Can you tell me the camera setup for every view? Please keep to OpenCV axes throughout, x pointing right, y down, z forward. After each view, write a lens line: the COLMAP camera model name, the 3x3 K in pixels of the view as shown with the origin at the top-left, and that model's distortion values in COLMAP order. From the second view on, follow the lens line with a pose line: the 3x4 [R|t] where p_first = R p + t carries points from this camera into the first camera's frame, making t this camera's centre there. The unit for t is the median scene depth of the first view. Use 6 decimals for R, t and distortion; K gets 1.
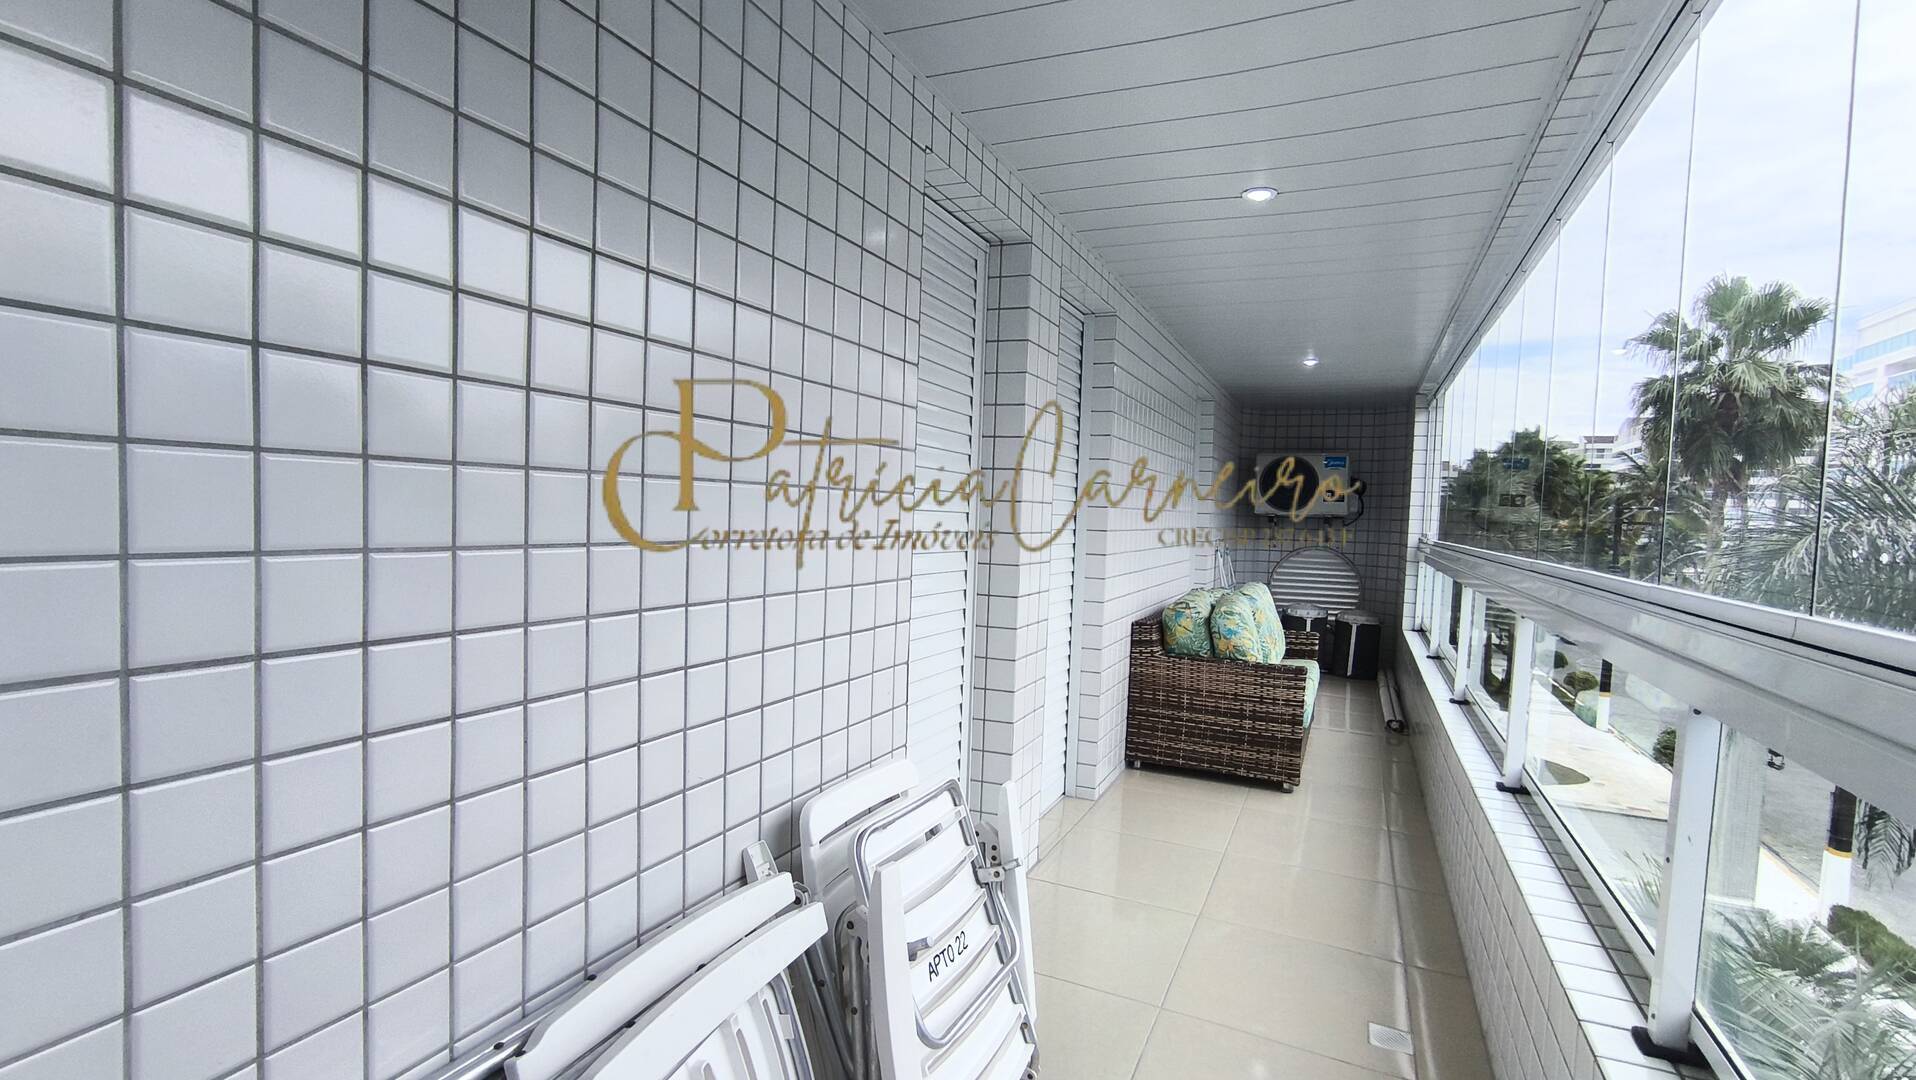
lens RADIAL K [[875.5, 0, 945.6], [0, 875.5, 561.0], [0, 0, 1]] dist [-0.007487, 0.003938]
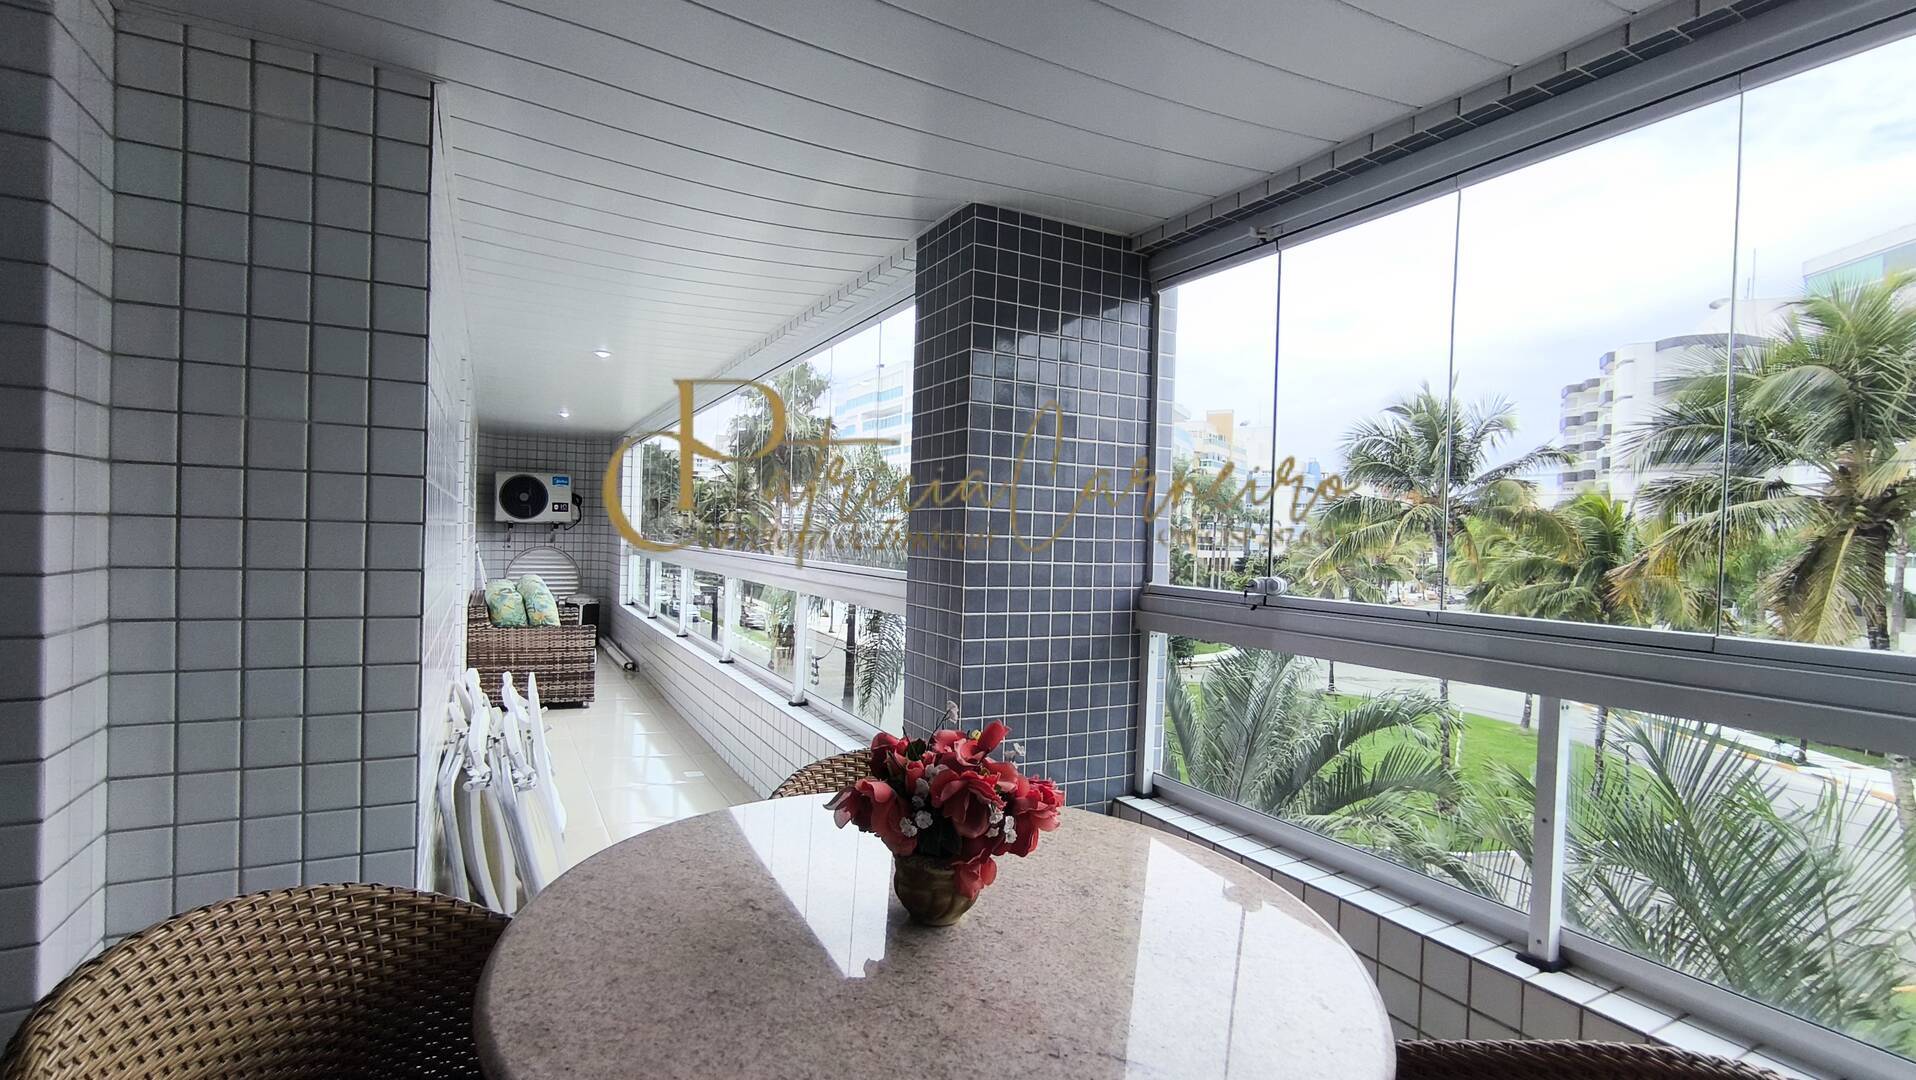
lens RADIAL K [[875.5, 0, 954.4], [0, 875.5, 549.2], [0, 0, 1]] dist [-0.007487, 0.003938]
pose [[0.602334, -0.026053, 0.797819, -0.239277], [0.035022, 0.999367, 0.006193, 0.000300], [-0.797475, 0.024211, 0.602866, -0.243997]]
